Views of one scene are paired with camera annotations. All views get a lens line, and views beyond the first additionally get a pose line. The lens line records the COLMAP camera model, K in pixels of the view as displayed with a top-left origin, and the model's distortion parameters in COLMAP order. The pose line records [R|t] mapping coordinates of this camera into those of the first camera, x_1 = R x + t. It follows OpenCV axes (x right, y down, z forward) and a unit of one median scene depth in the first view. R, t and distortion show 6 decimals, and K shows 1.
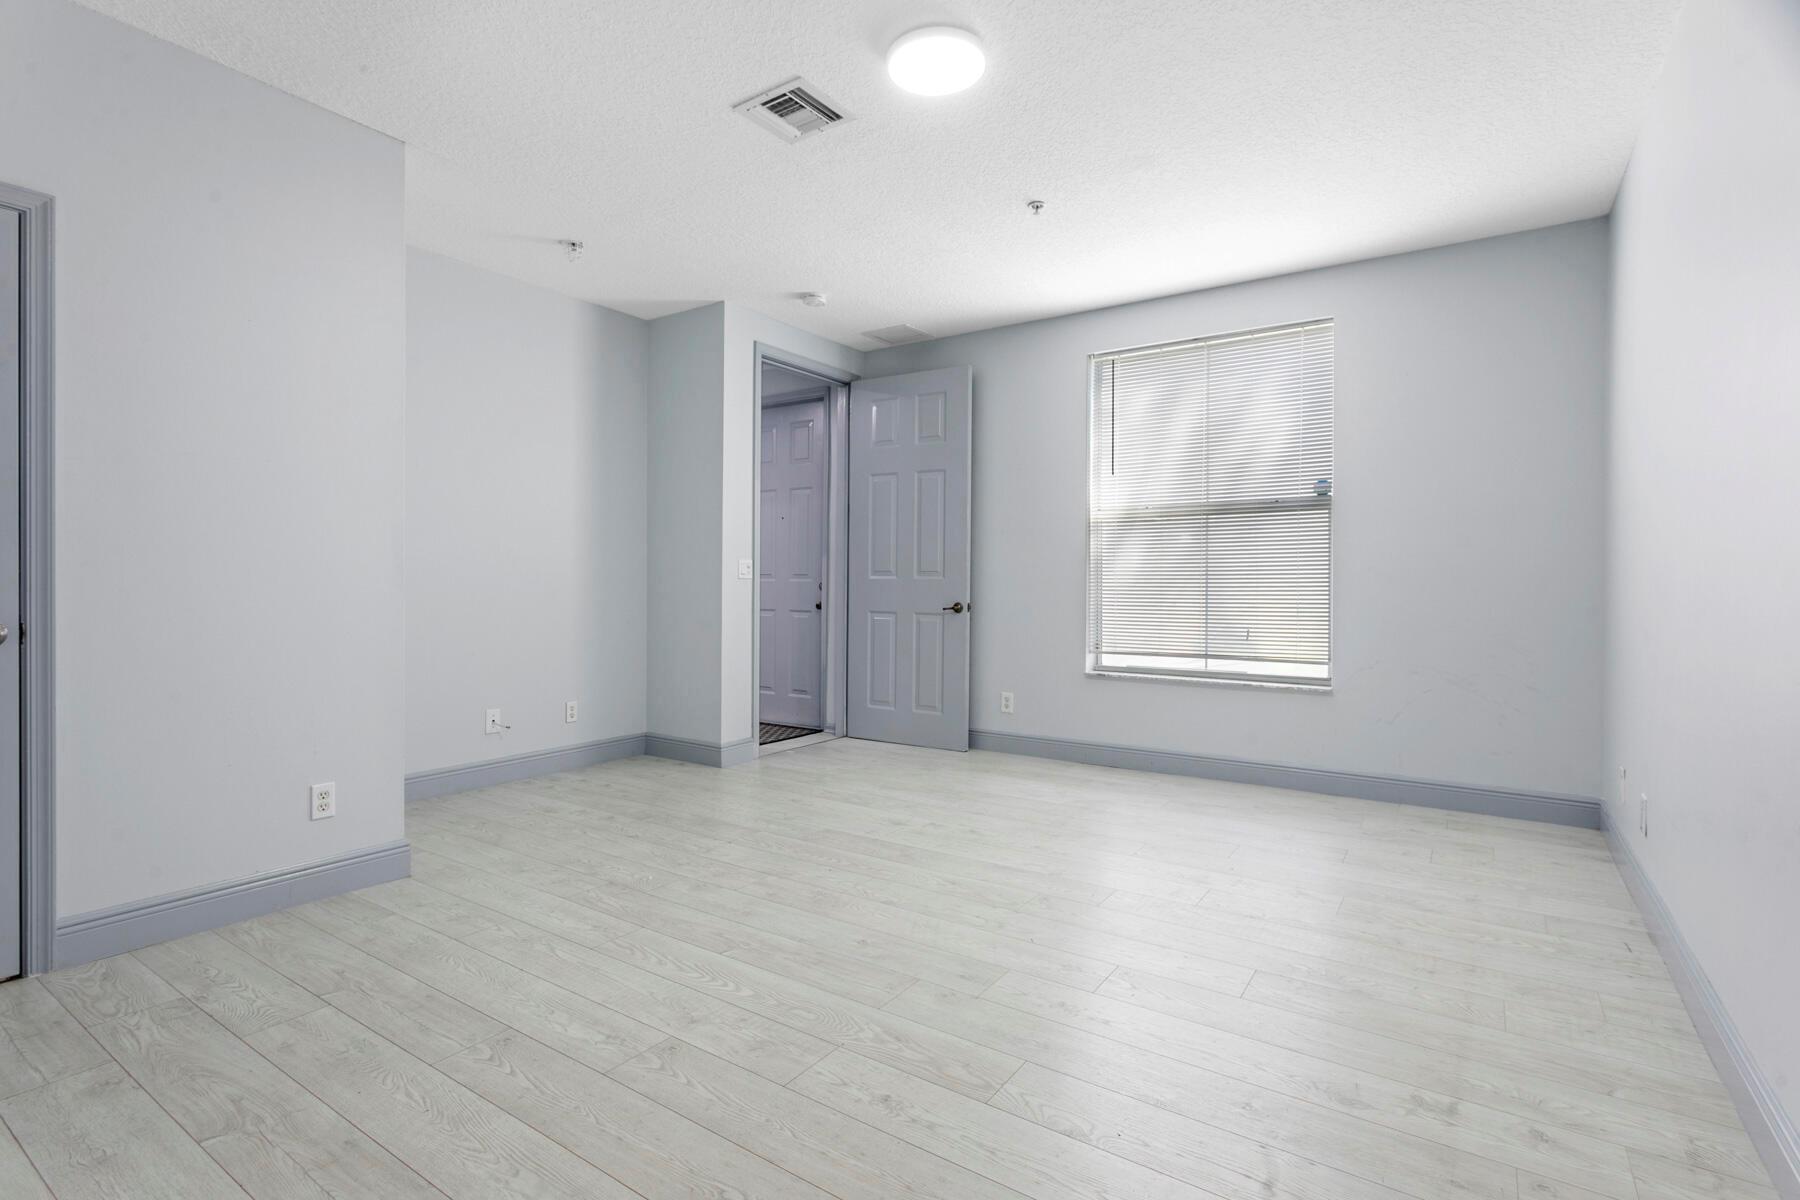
lens RADIAL K [[871.3, 0, 894.9], [0, 871.3, 585.5], [0, 0, 1]] dist [0.005077, -0.002649]
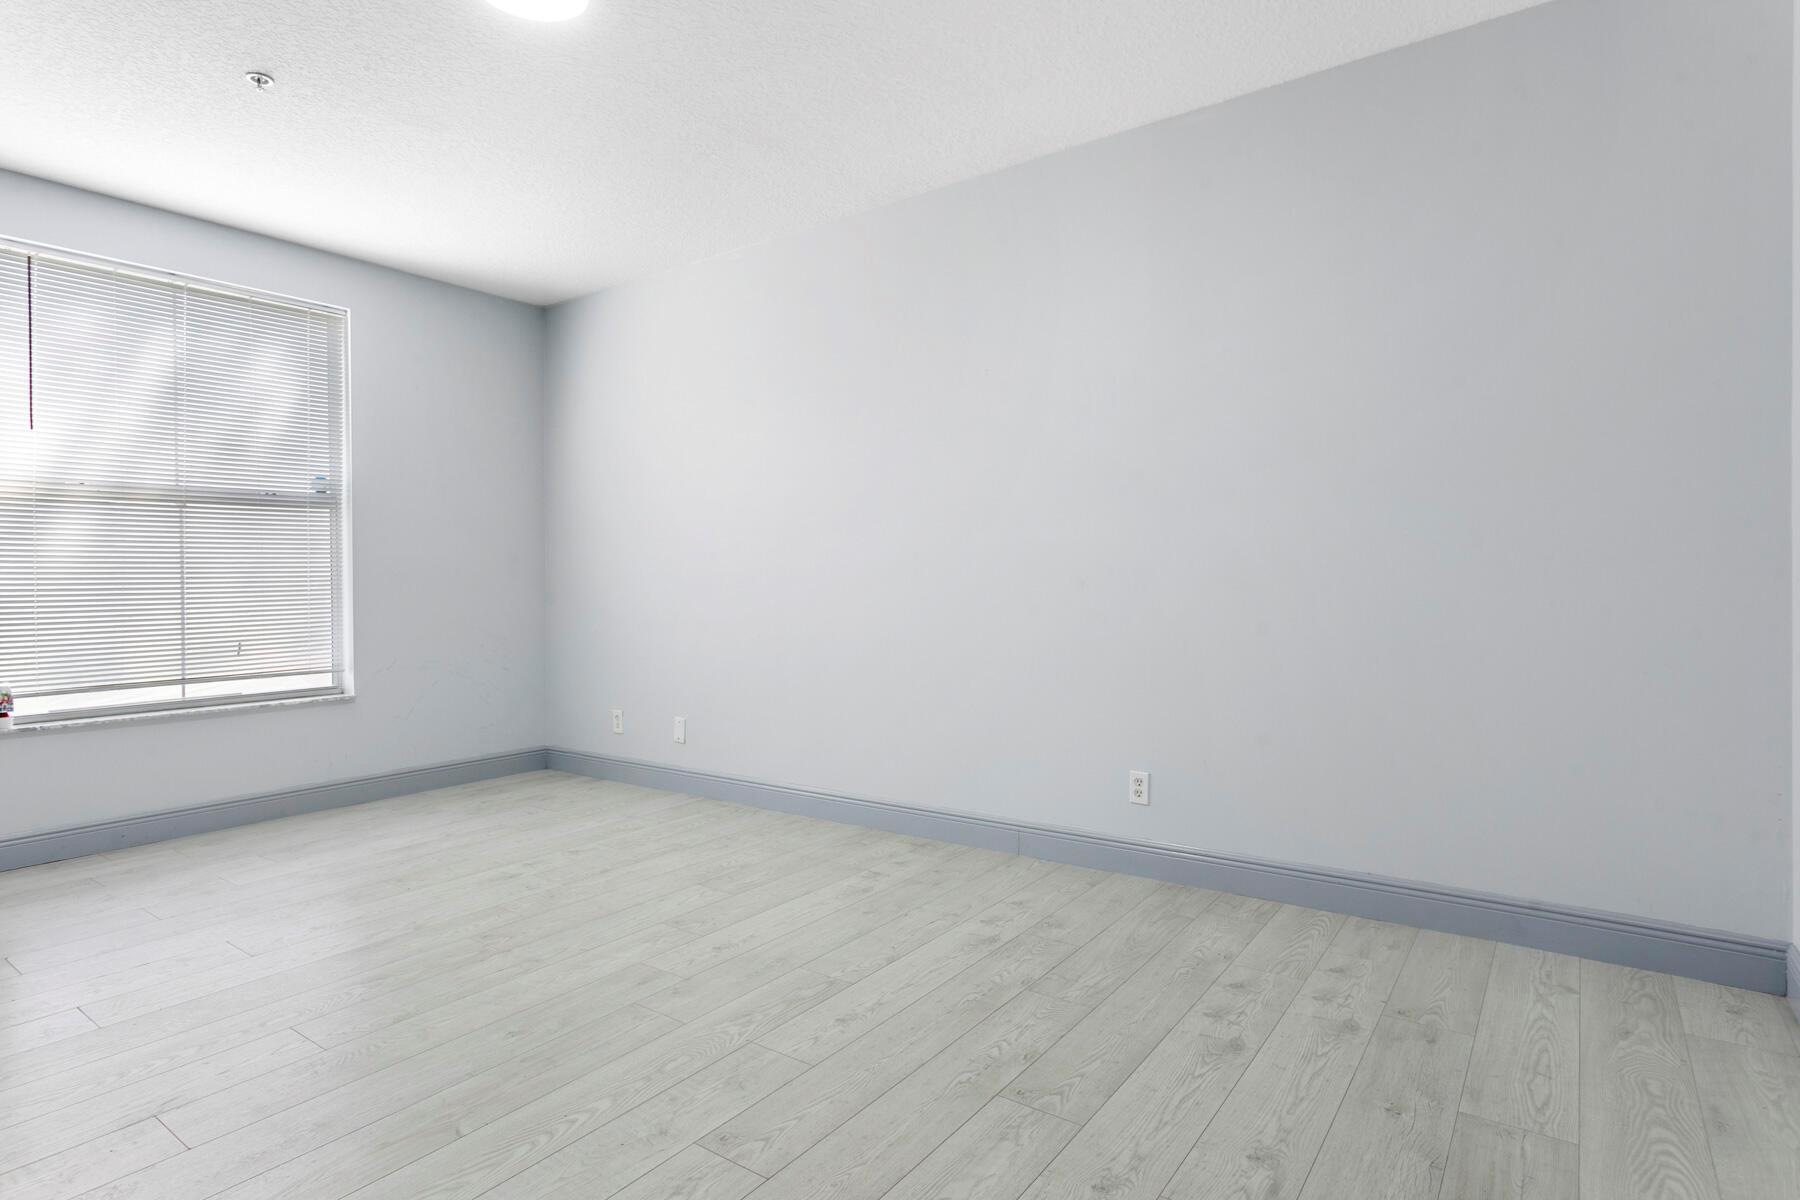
lens RADIAL K [[941.4, 0, 894.6], [0, 941.4, 599.8], [0, 0, 1]] dist [-0.001666, 0.001455]
pose [[0.020479, -0.023854, 0.999506, -0.749480], [0.014672, 0.999615, 0.023556, -0.005213], [-0.999683, 0.014183, 0.020821, 0.528808]]
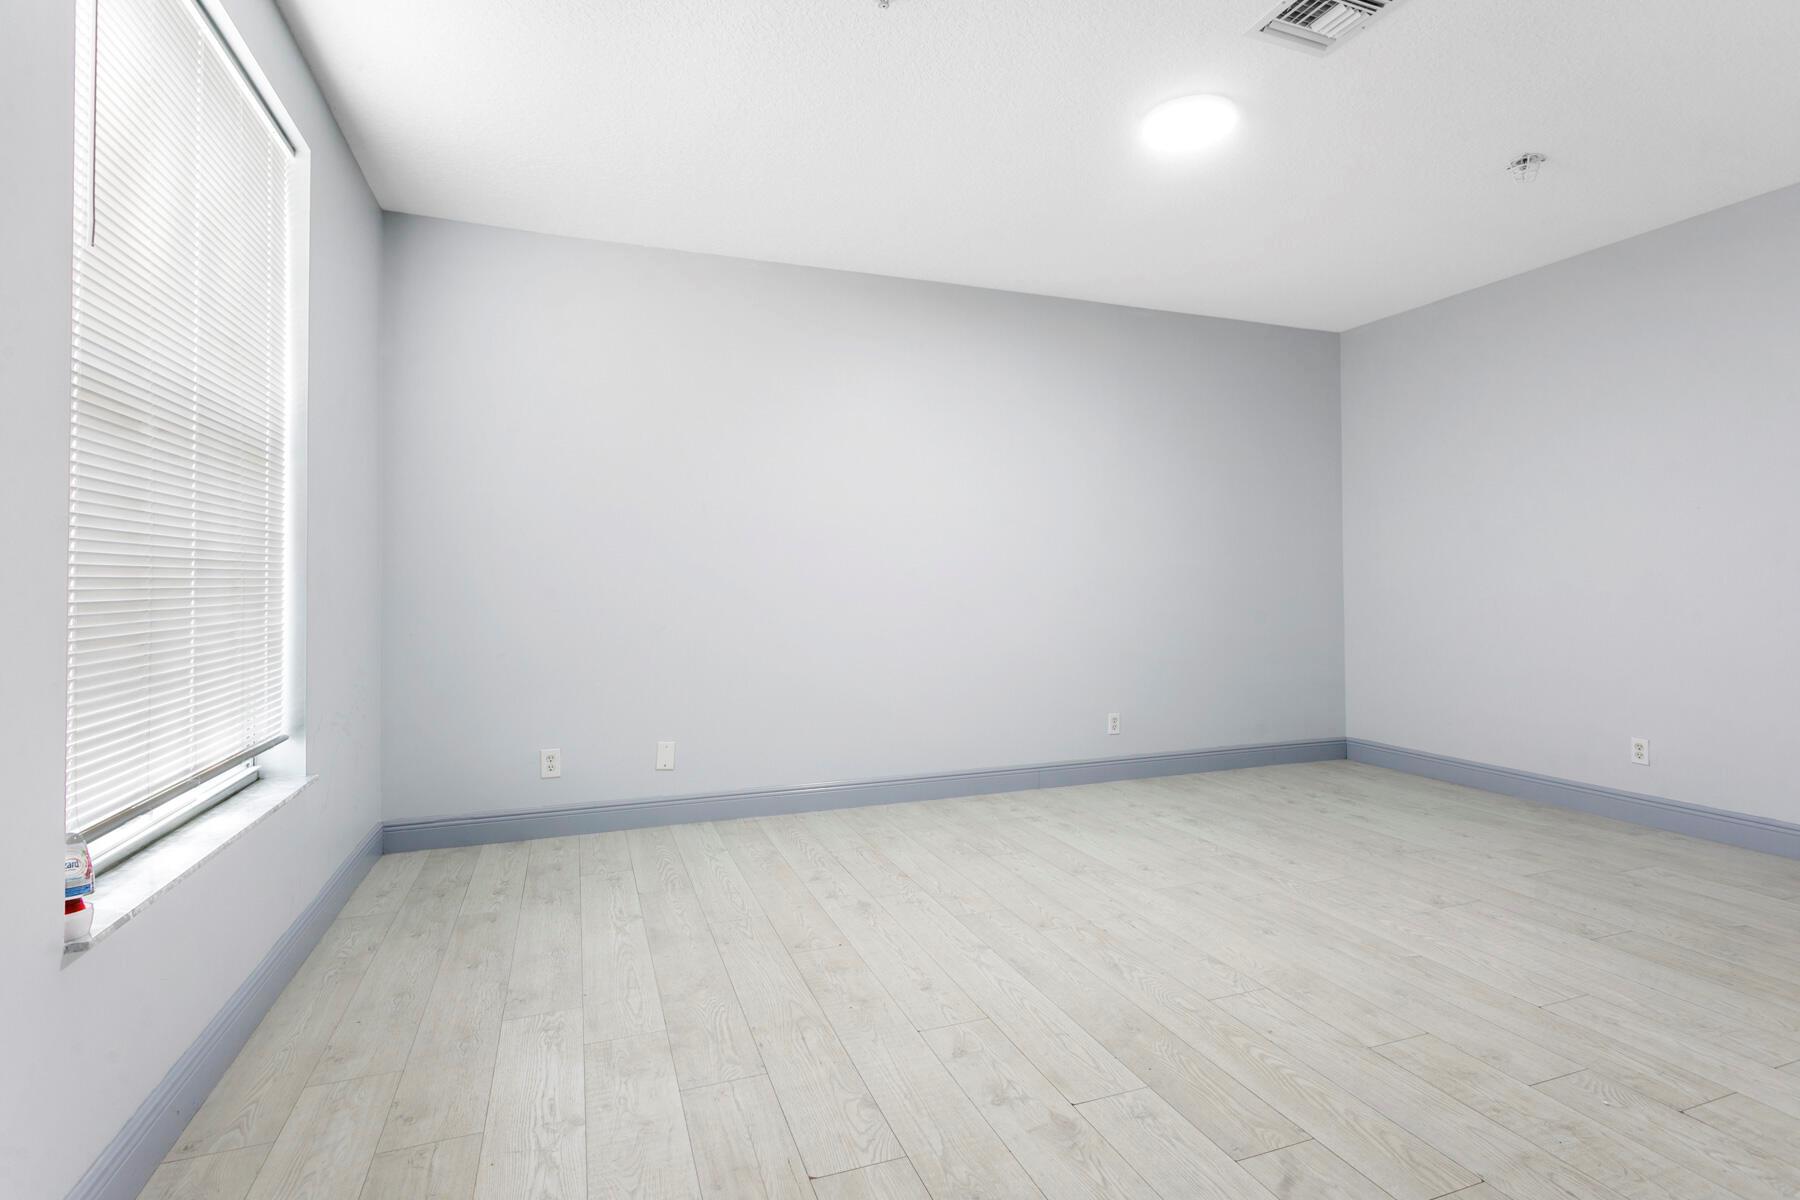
lens RADIAL K [[871.3, 0, 915.1], [0, 871.3, 592.0], [0, 0, 1]] dist [0.005077, -0.002649]
pose [[-0.827141, -0.000663, 0.561994, -0.232607], [0.005908, 0.999934, 0.009875, -0.010379], [-0.561963, 0.011488, -0.827082, 1.773033]]
